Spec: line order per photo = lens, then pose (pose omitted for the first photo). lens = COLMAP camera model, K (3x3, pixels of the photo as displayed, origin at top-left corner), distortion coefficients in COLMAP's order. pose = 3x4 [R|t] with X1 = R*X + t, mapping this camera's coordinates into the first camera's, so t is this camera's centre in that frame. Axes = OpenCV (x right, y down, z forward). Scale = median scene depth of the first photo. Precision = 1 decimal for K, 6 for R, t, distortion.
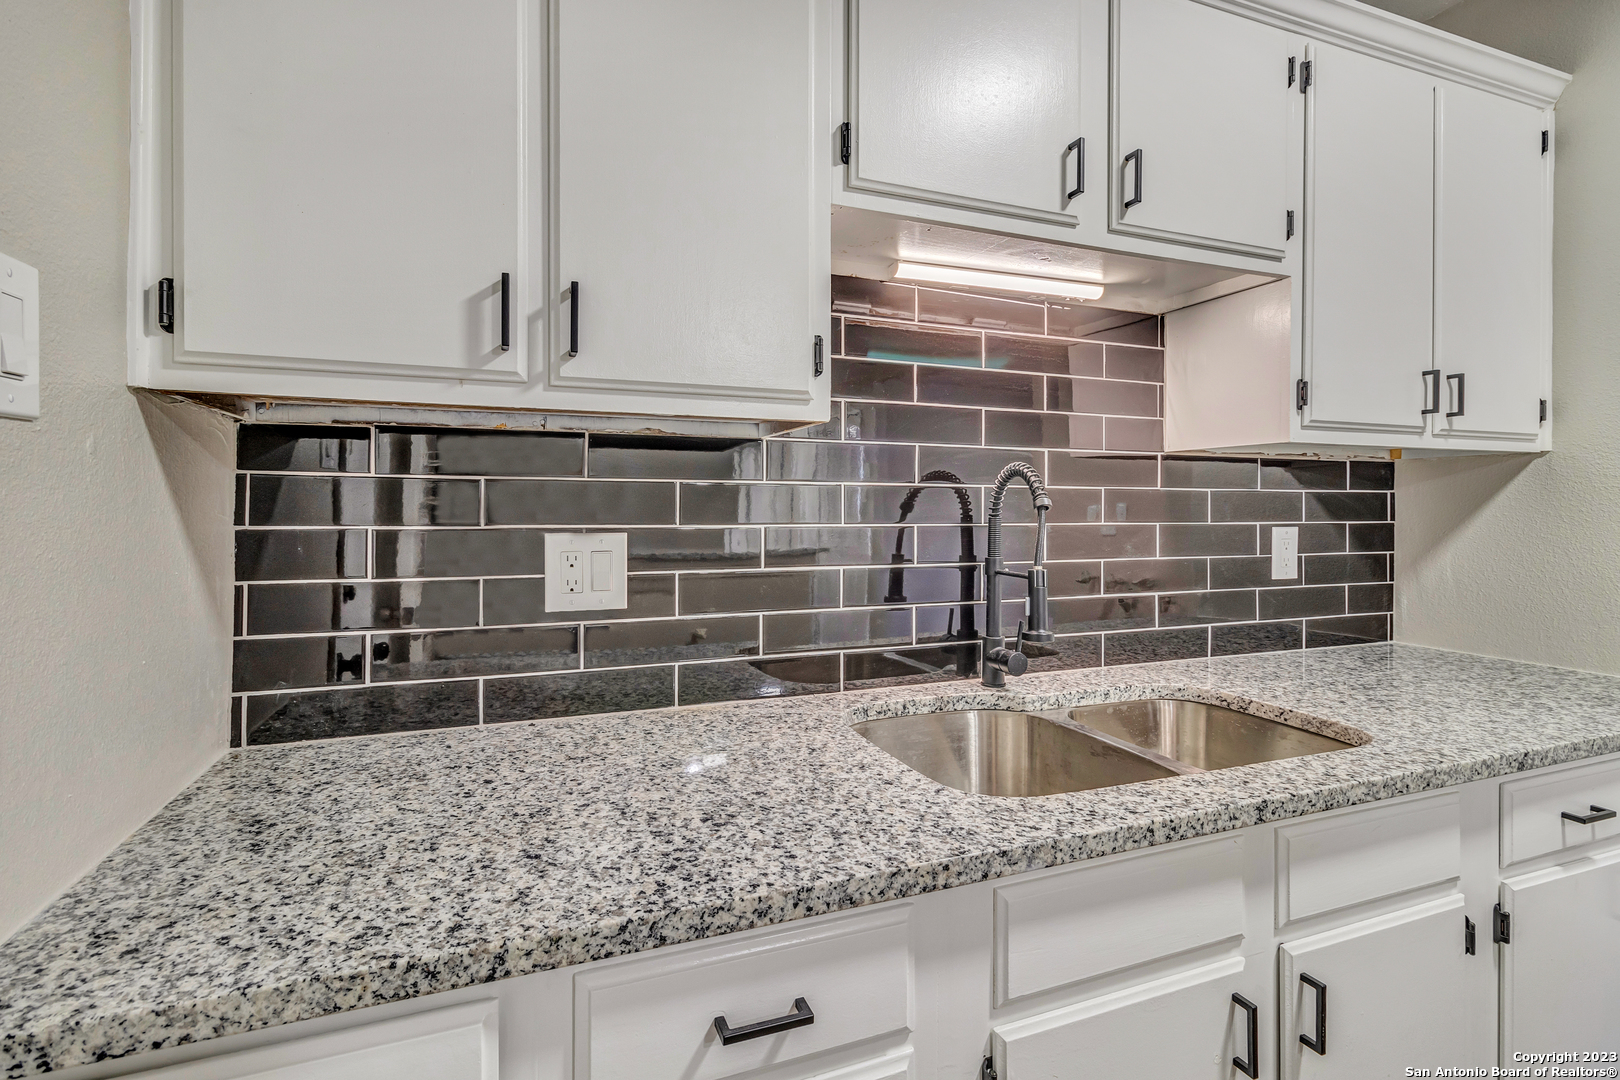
lens RADIAL K [[775.1, 0, 810.6], [0, 775.1, 508.3], [0, 0, 1]] dist [0.001362, 0.000276]
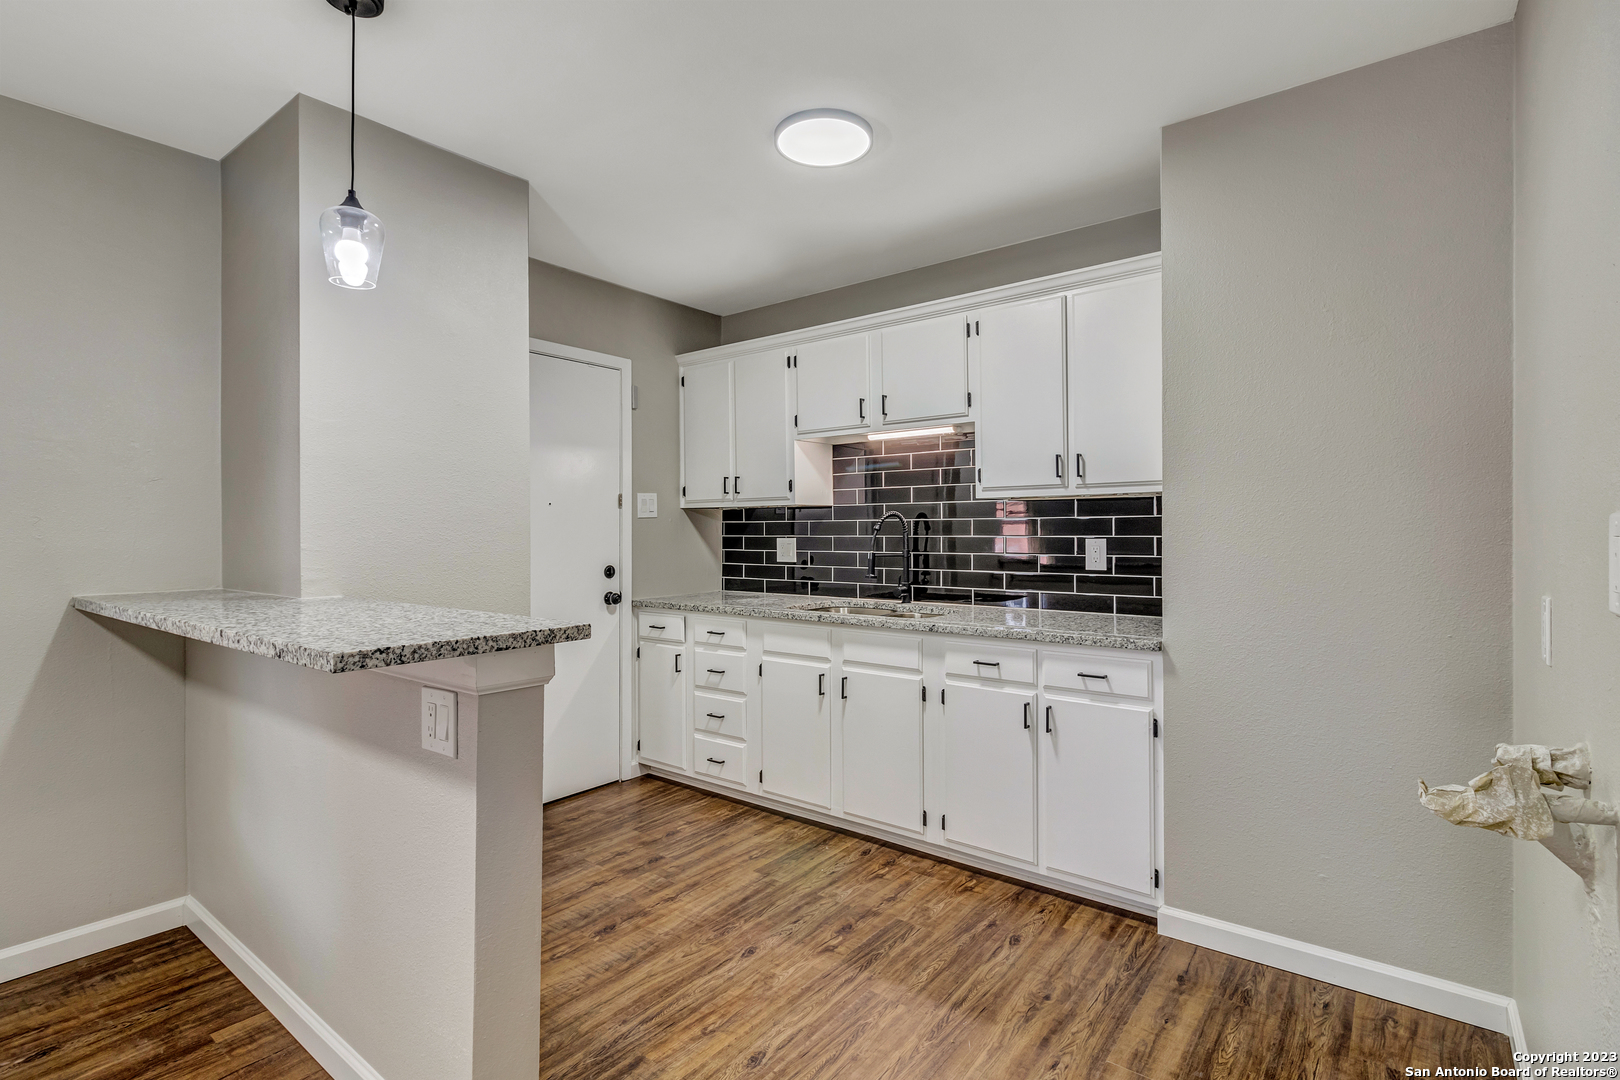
lens RADIAL K [[761.4, 0, 813.9], [0, 761.4, 532.8], [0, 0, 1]] dist [0.000085, -0.000215]
pose [[0.514730, -0.001903, -0.857350, 2.052156], [0.007756, 0.999967, 0.002437, 0.002685], [0.857317, -0.007904, 0.514728, -0.448320]]
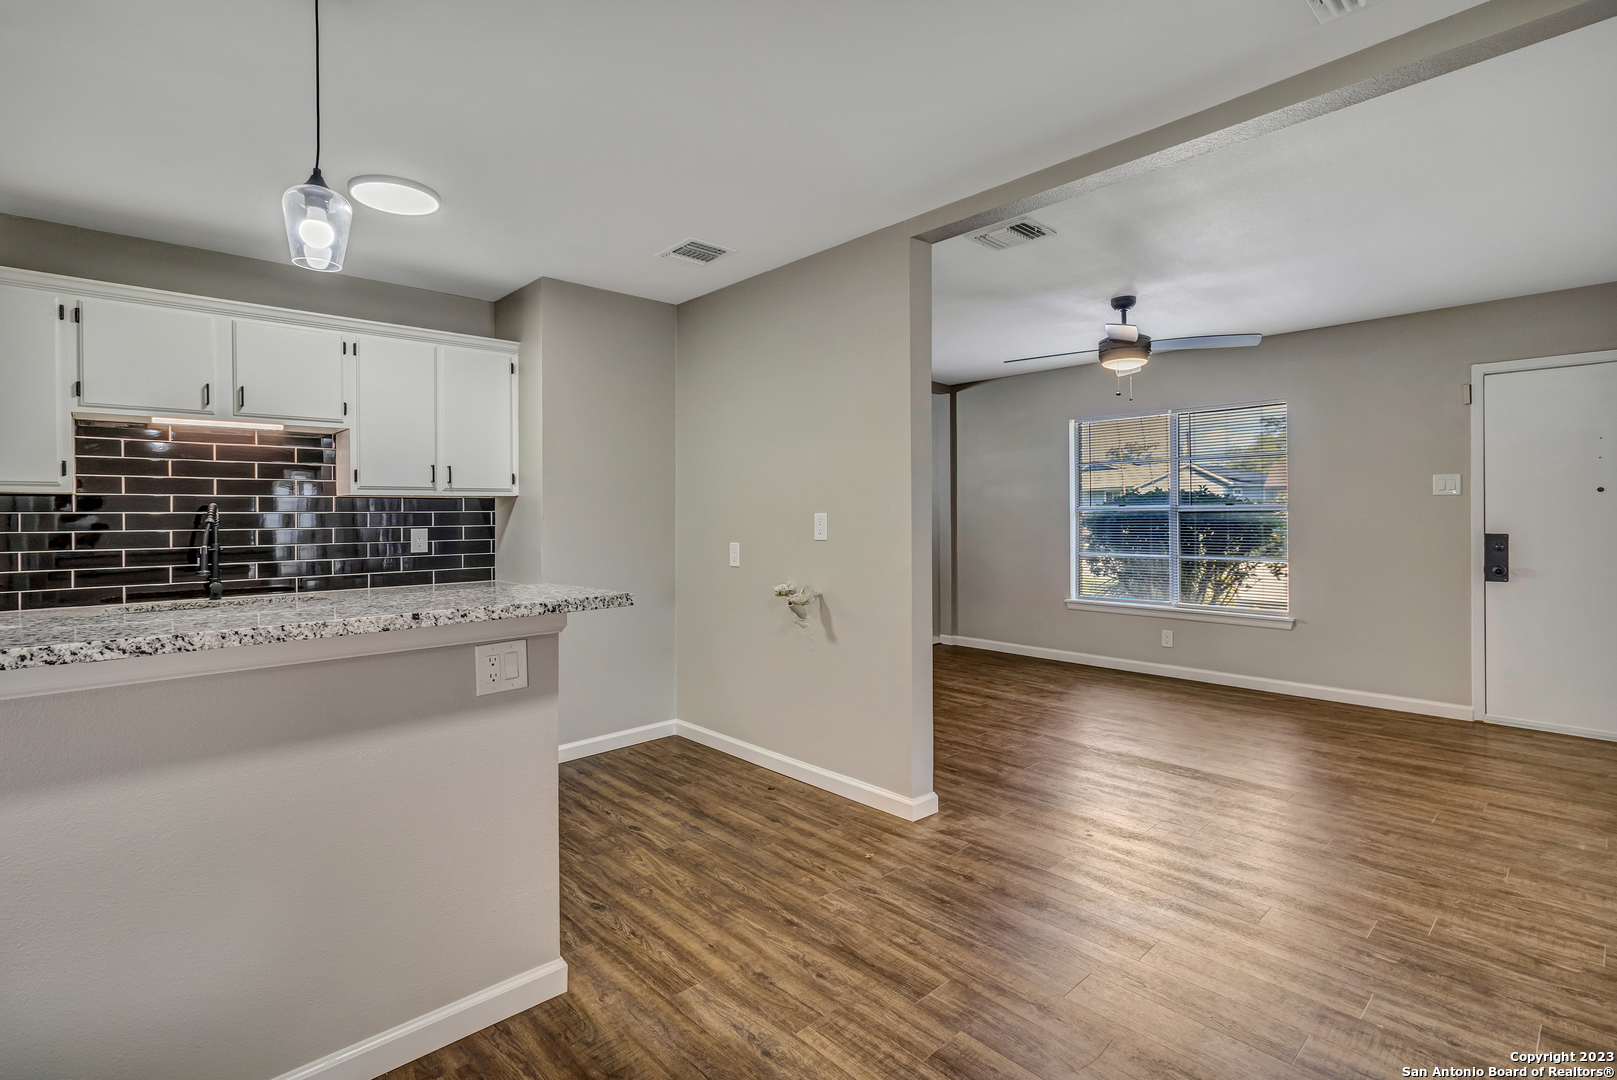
lens RADIAL K [[755.0, 0, 803.6], [0, 755.0, 514.7], [0, 0, 1]] dist [0.001502, 0.000814]
pose [[0.929931, -0.010128, 0.367594, 1.005241], [0.010712, 0.999943, 0.000452, -0.005679], [-0.367578, 0.003517, 0.929986, -1.680833]]
